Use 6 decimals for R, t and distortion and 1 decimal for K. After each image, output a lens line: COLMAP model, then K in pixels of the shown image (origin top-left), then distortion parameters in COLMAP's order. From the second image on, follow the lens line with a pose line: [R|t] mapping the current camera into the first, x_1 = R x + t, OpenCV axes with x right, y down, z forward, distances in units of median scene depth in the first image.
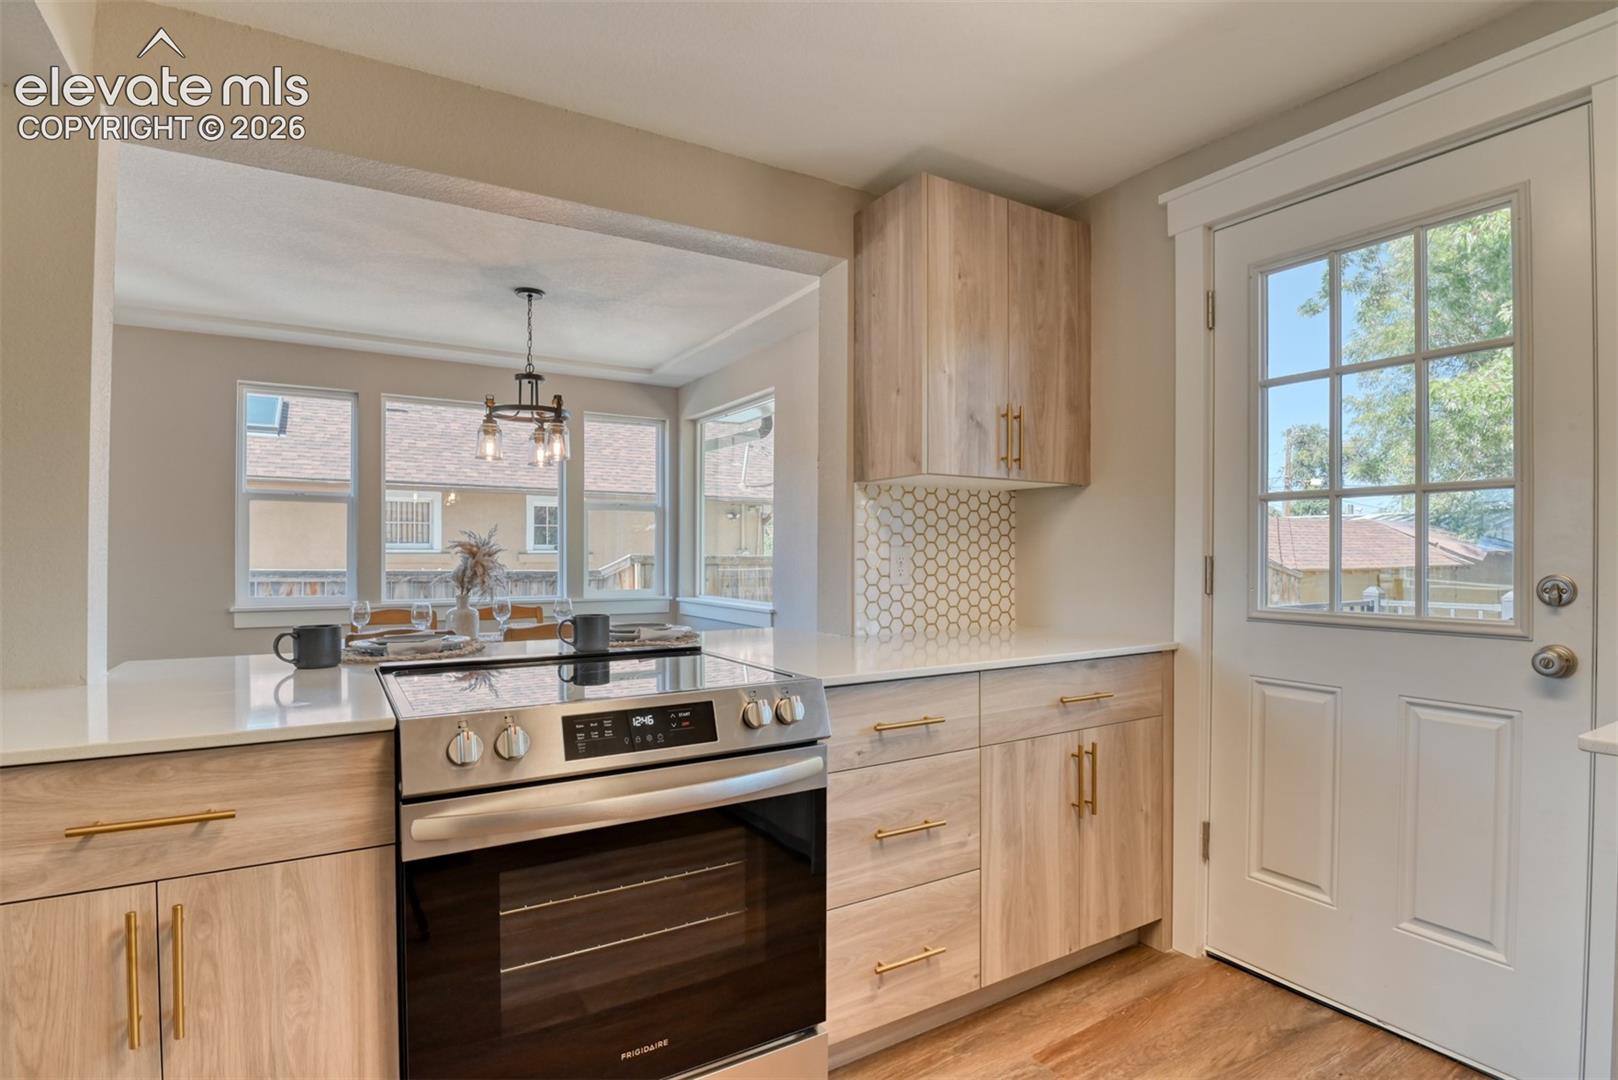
lens RADIAL K [[802.5, 0, 804.4], [0, 802.5, 545.4], [0, 0, 1]] dist [-0.023451, -0.002653]
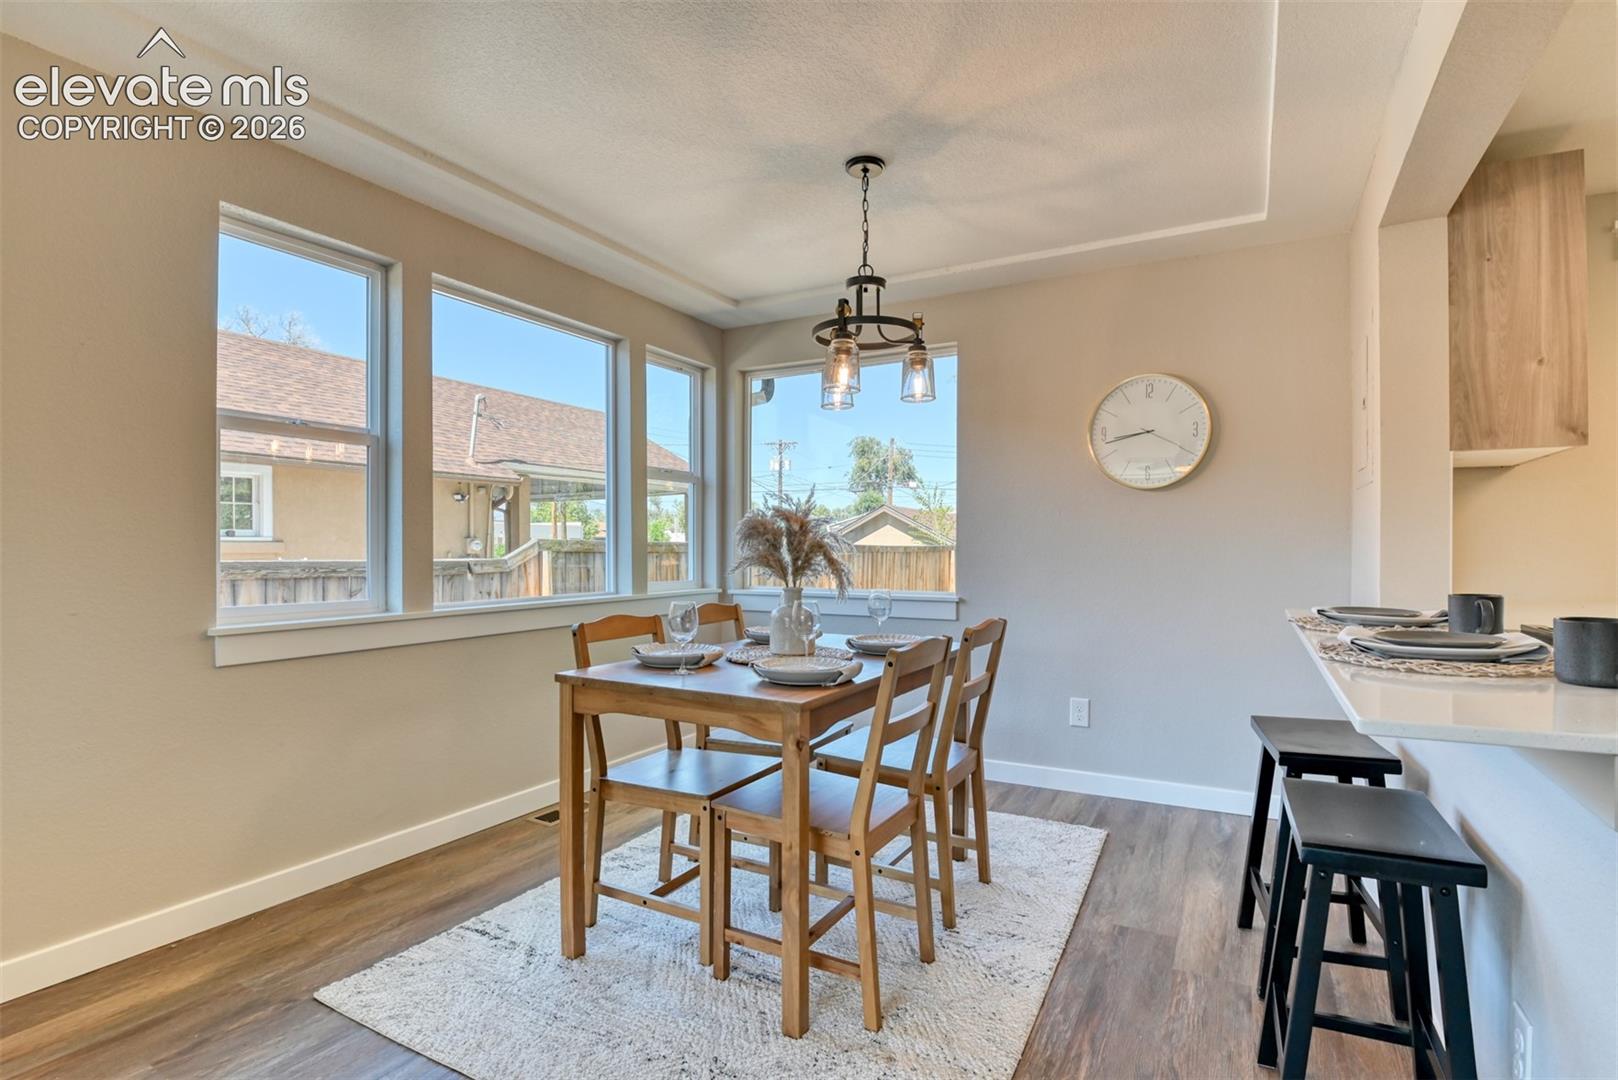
lens RADIAL K [[802.5, 0, 804.4], [0, 802.5, 545.4], [0, 0, 1]] dist [-0.023451, -0.002653]
pose [[0.863038, -0.000623, 0.505139, -1.194924], [-0.003635, 0.999966, 0.007443, 0.033273], [-0.505127, -0.008260, 0.863006, 0.637520]]
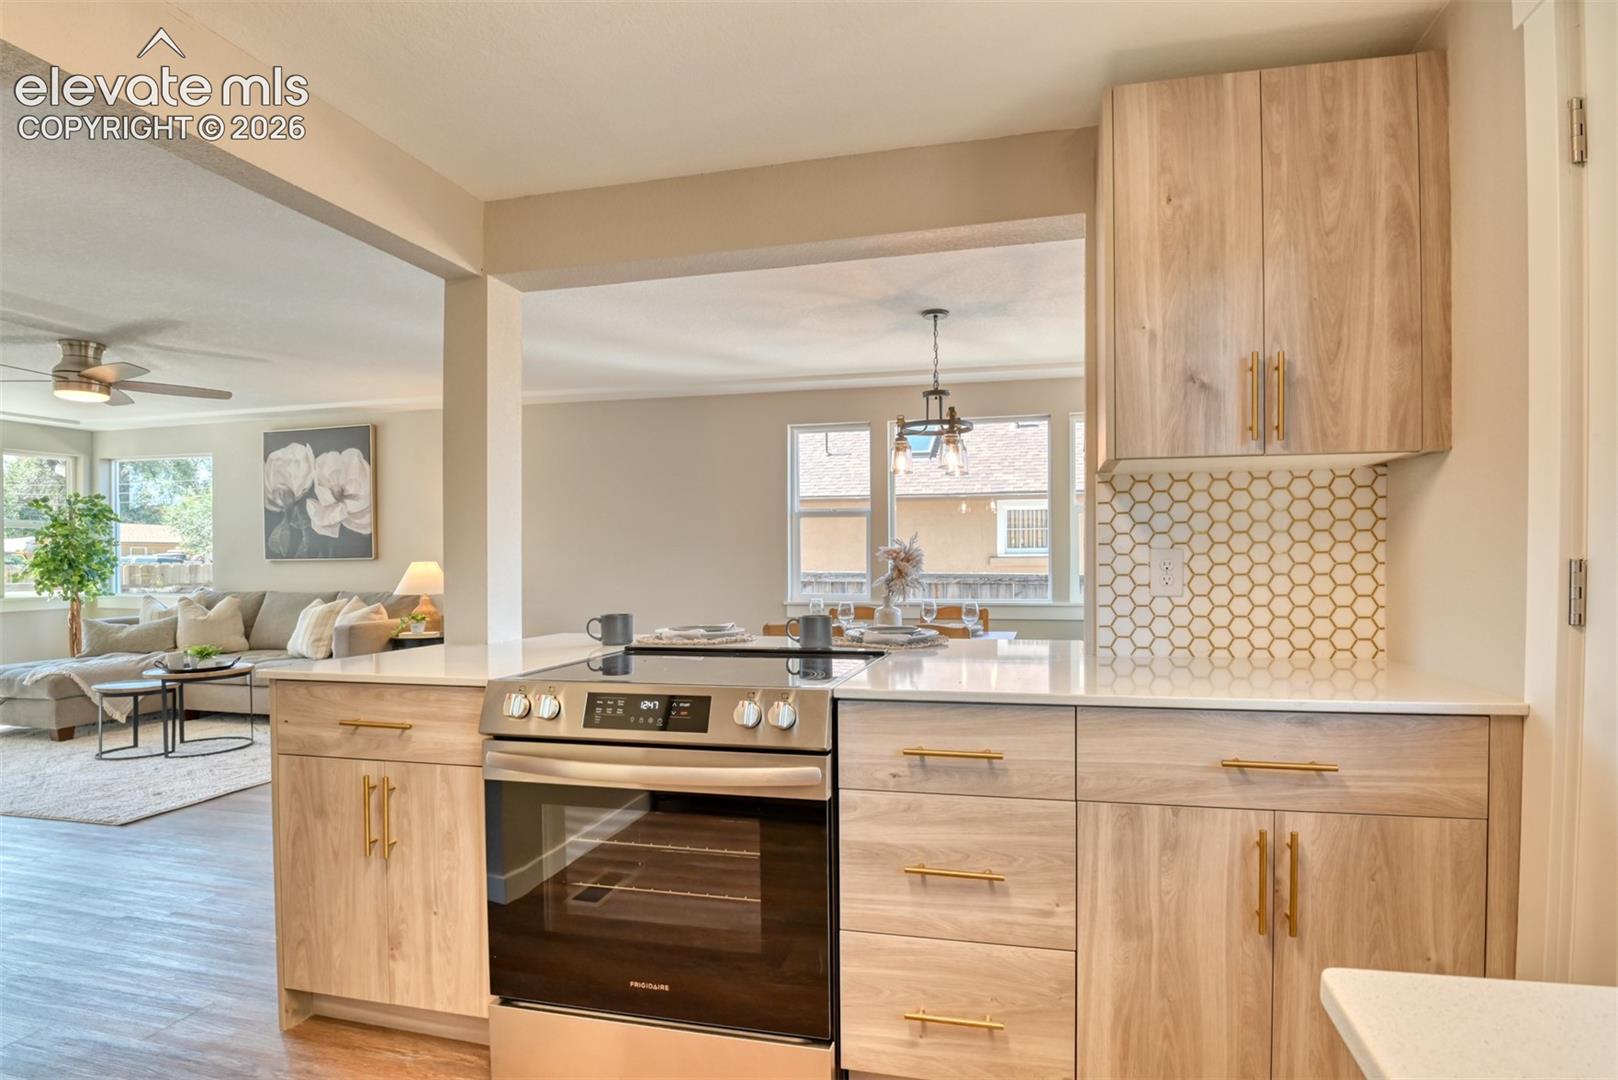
lens RADIAL K [[816.4, 0, 865.9], [0, 816.4, 560.1], [0, 0, 1]] dist [-0.025516, -0.001245]
pose [[0.724665, -0.003670, -0.689091, 0.531544], [0.014120, 0.999855, 0.009525, 0.000698], [0.688956, -0.016632, 0.724612, 0.228636]]
